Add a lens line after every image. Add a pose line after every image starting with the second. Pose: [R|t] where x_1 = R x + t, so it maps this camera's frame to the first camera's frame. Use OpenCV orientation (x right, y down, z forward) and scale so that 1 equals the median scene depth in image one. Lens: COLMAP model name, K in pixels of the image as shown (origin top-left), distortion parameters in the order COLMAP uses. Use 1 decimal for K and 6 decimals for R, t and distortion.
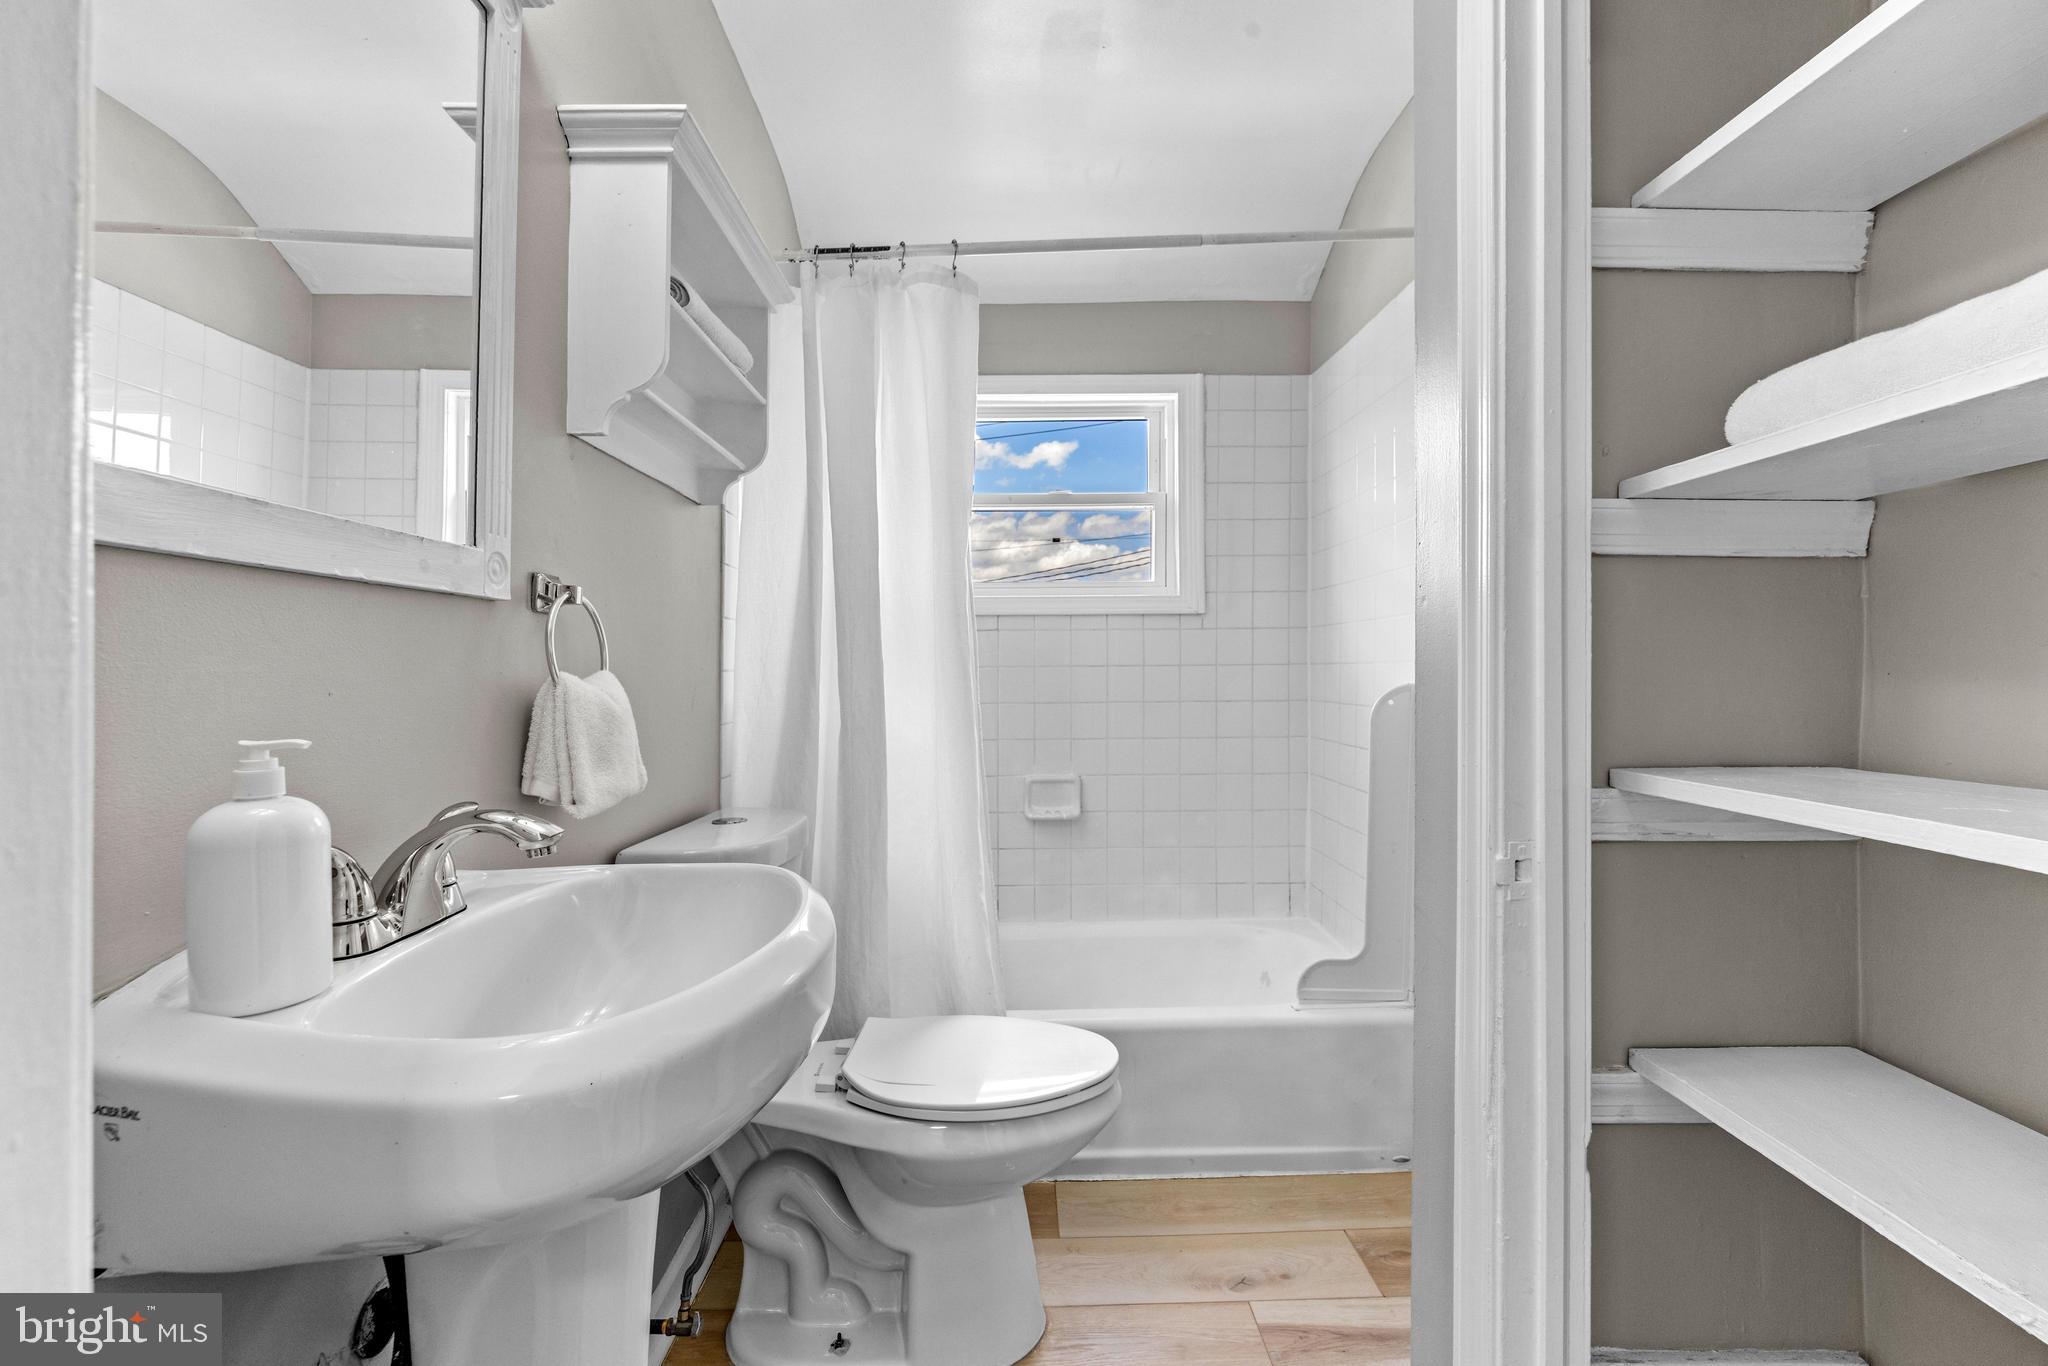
lens RADIAL K [[876.2, 0, 1014.4], [0, 876.2, 668.3], [0, 0, 1]] dist [-0.010949, 0.000676]
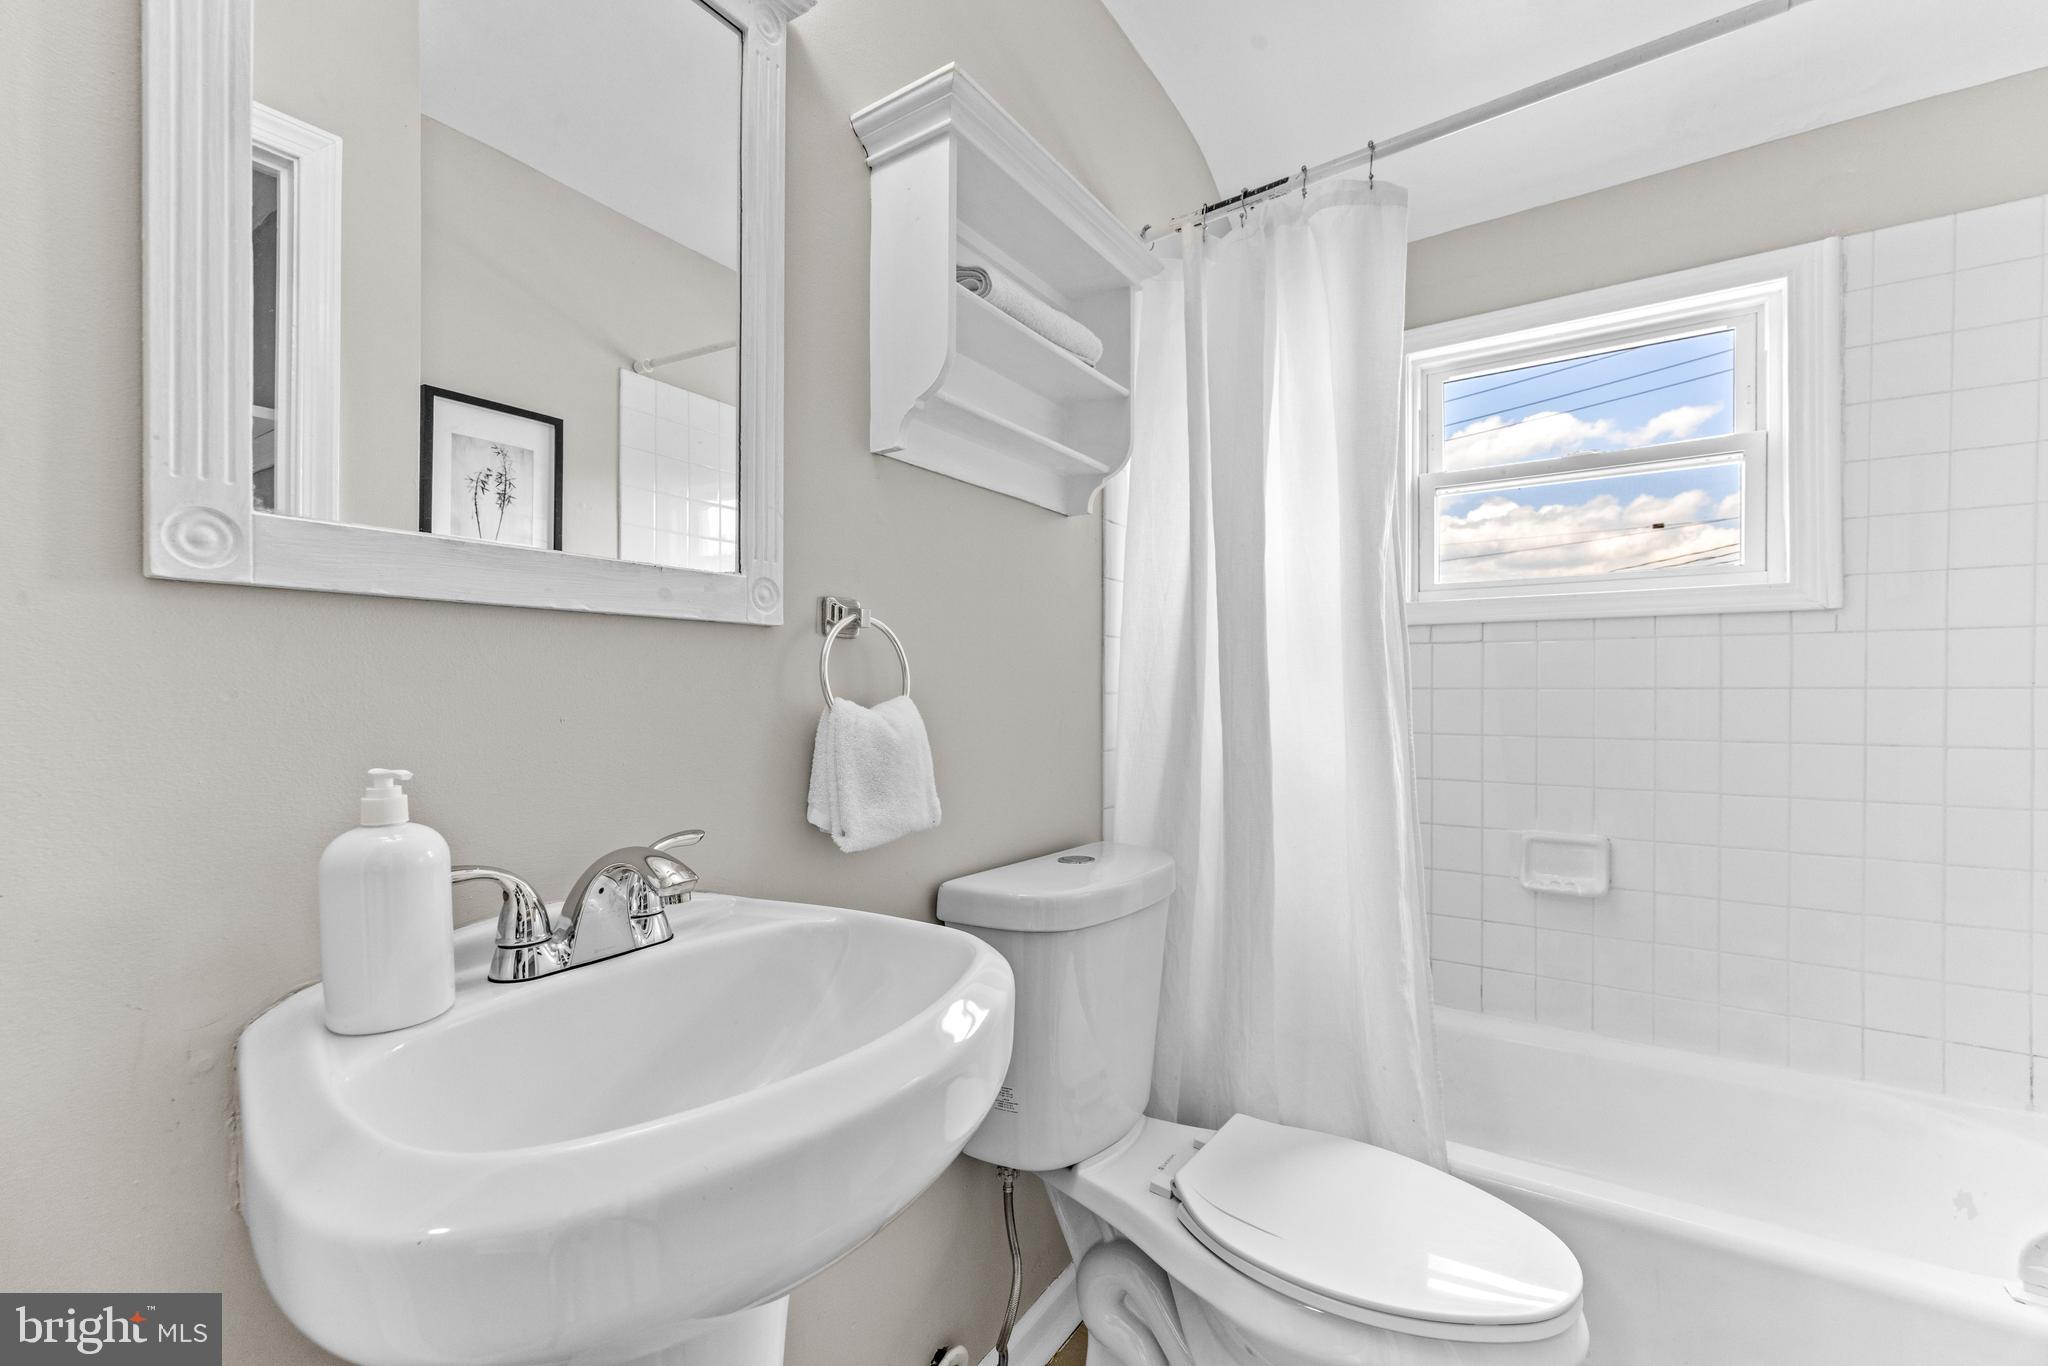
lens RADIAL K [[876.5, 0, 991.4], [0, 876.5, 691.7], [0, 0, 1]] dist [-0.006350, 0.000401]
pose [[0.823292, 0.006322, -0.567582, 0.125765], [-0.002493, 0.999969, 0.007523, -0.007536], [0.567612, -0.004778, 0.823282, 0.215099]]
